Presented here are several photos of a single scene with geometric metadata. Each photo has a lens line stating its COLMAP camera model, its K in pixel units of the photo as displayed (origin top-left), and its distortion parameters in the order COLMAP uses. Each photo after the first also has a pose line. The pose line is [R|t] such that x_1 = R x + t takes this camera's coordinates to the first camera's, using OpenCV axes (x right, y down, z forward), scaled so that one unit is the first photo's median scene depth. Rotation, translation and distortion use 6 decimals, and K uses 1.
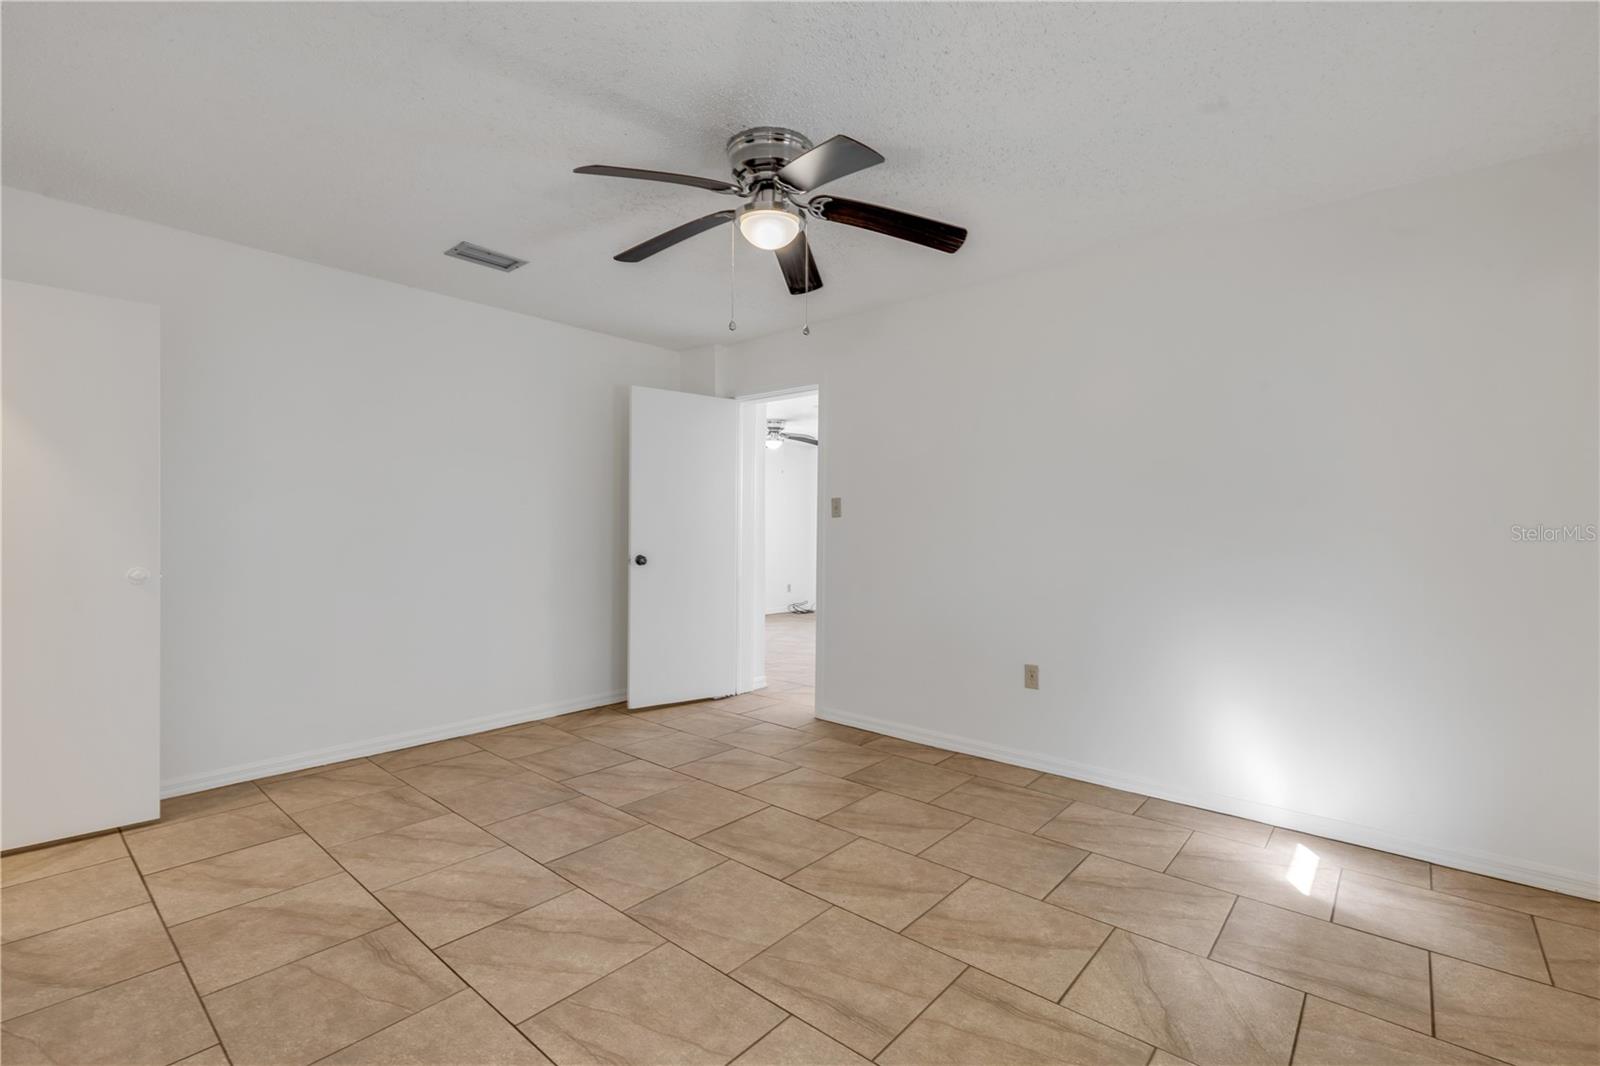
lens RADIAL K [[713.6, 0, 797.6], [0, 713.6, 501.7], [0, 0, 1]] dist [0.007379, -0.001017]
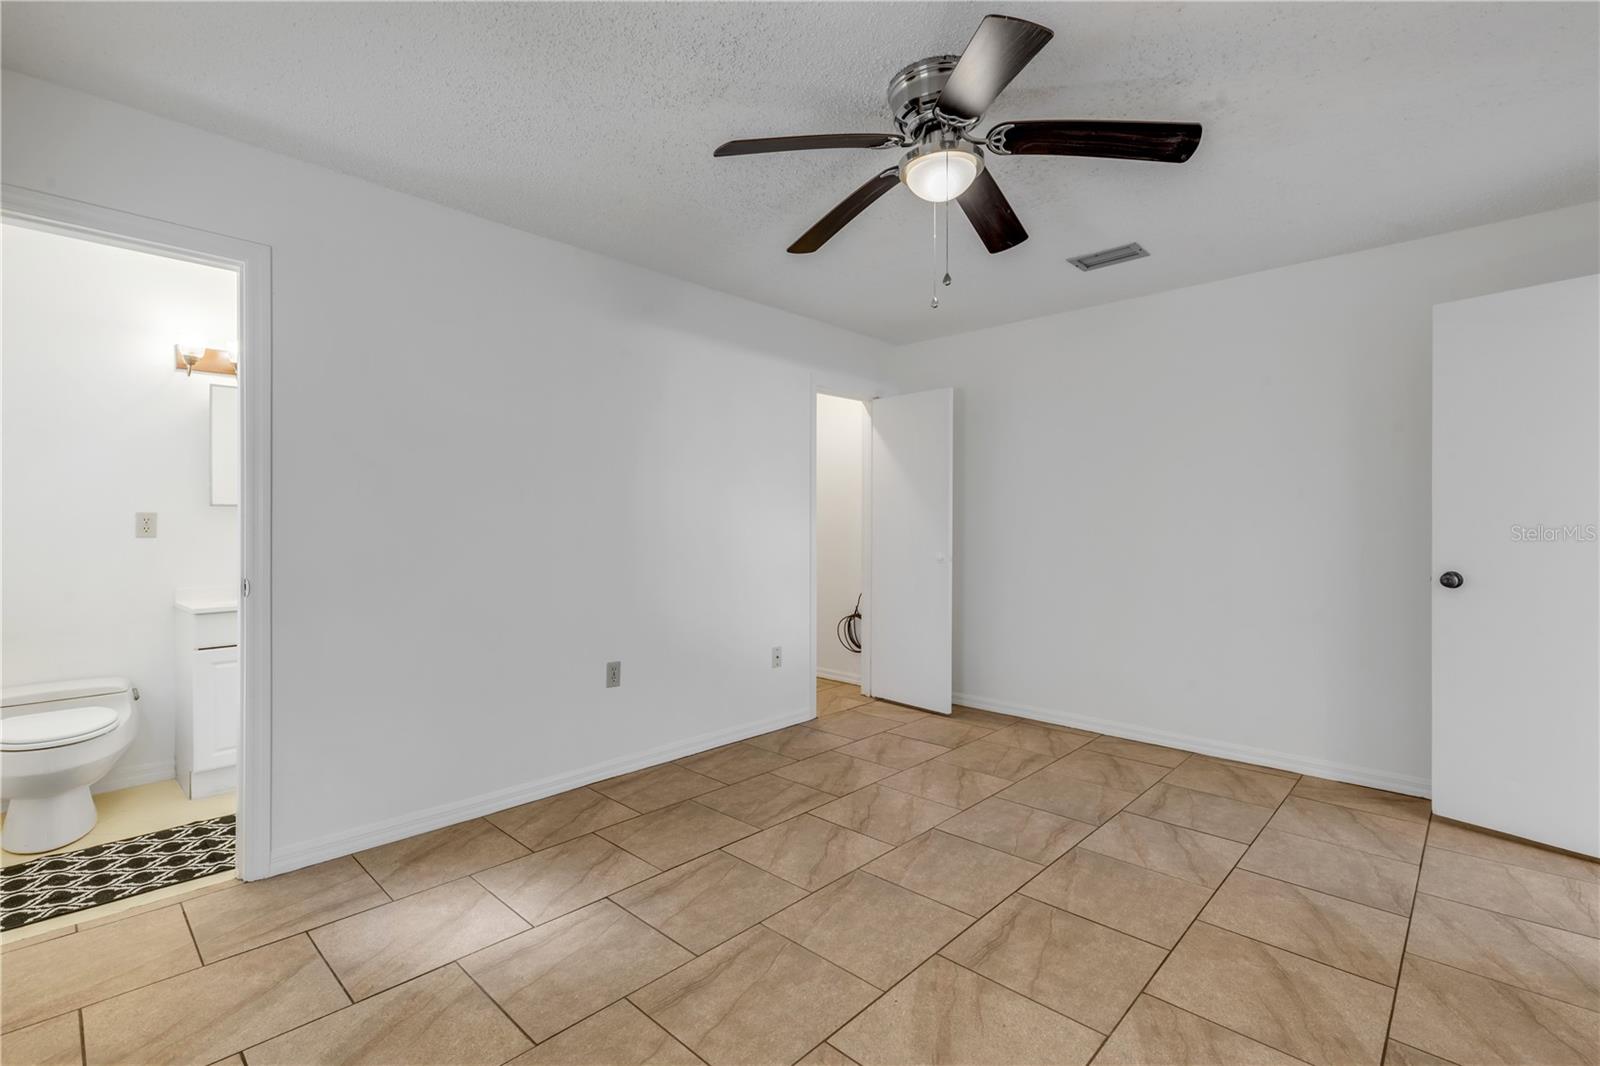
lens RADIAL K [[725.2, 0, 797.0], [0, 725.2, 528.9], [0, 0, 1]] dist [0.005544, -0.000092]
pose [[-0.046194, -0.000591, -0.998932, 0.703482], [0.034571, 0.999400, -0.002189, 0.033132], [0.998334, -0.034635, -0.046146, 0.770300]]
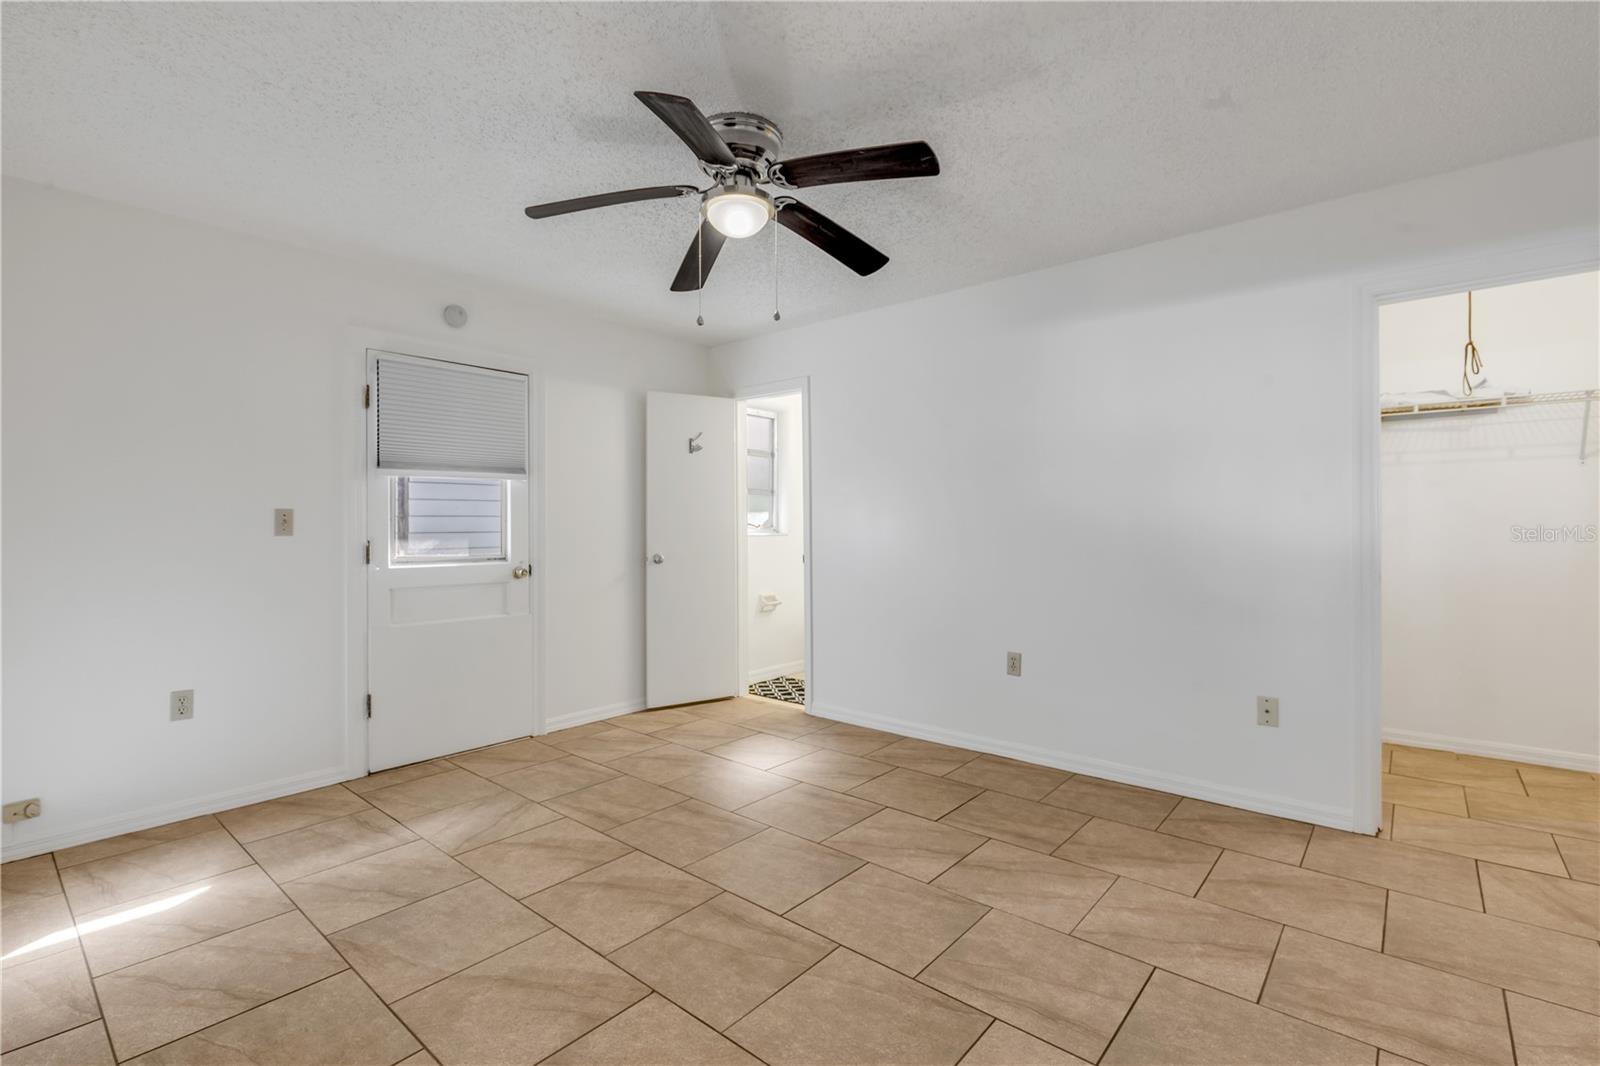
lens RADIAL K [[725.2, 0, 797.0], [0, 725.2, 528.9], [0, 0, 1]] dist [0.005544, -0.000092]
pose [[-0.999992, -0.002707, -0.003084, -0.099688], [-0.002609, 0.999503, -0.031422, 0.061522], [0.003167, -0.031414, -0.999501, 1.717362]]
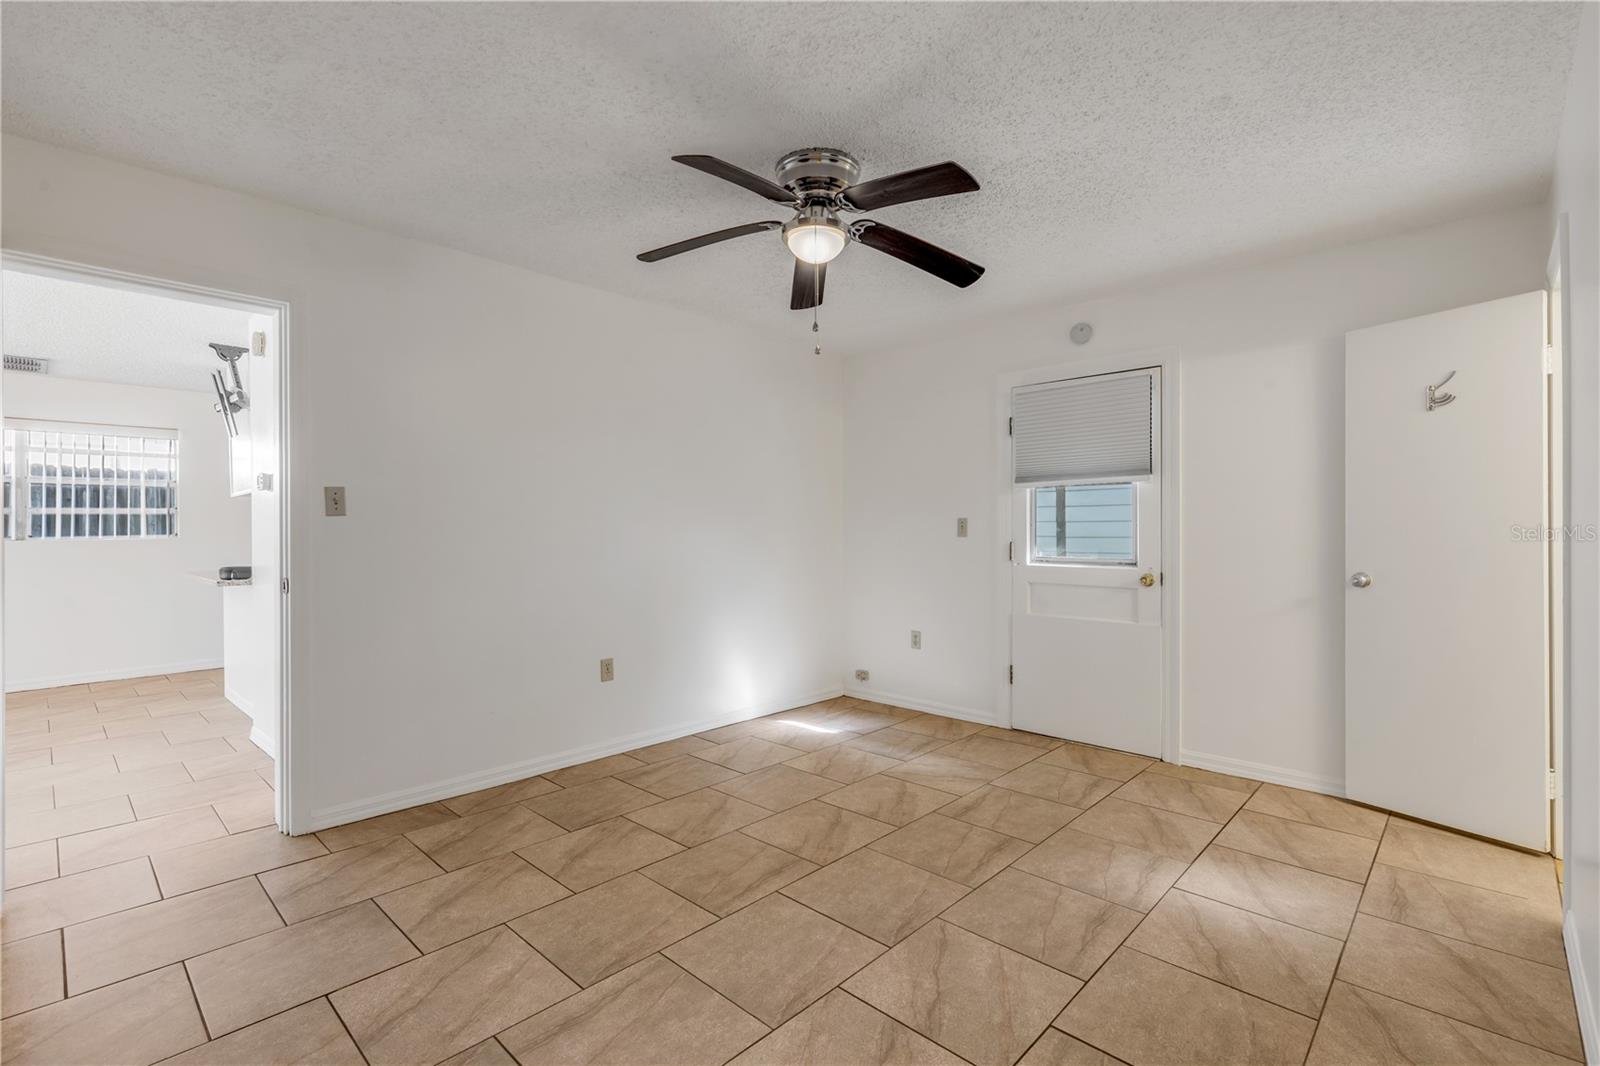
lens RADIAL K [[725.2, 0, 797.0], [0, 725.2, 528.9], [0, 0, 1]] dist [0.005544, -0.000092]
pose [[0.046845, -0.002721, 0.998898, -0.936425], [-0.035360, 0.999365, 0.004381, 0.026619], [-0.998276, -0.035527, 0.046720, 0.865391]]
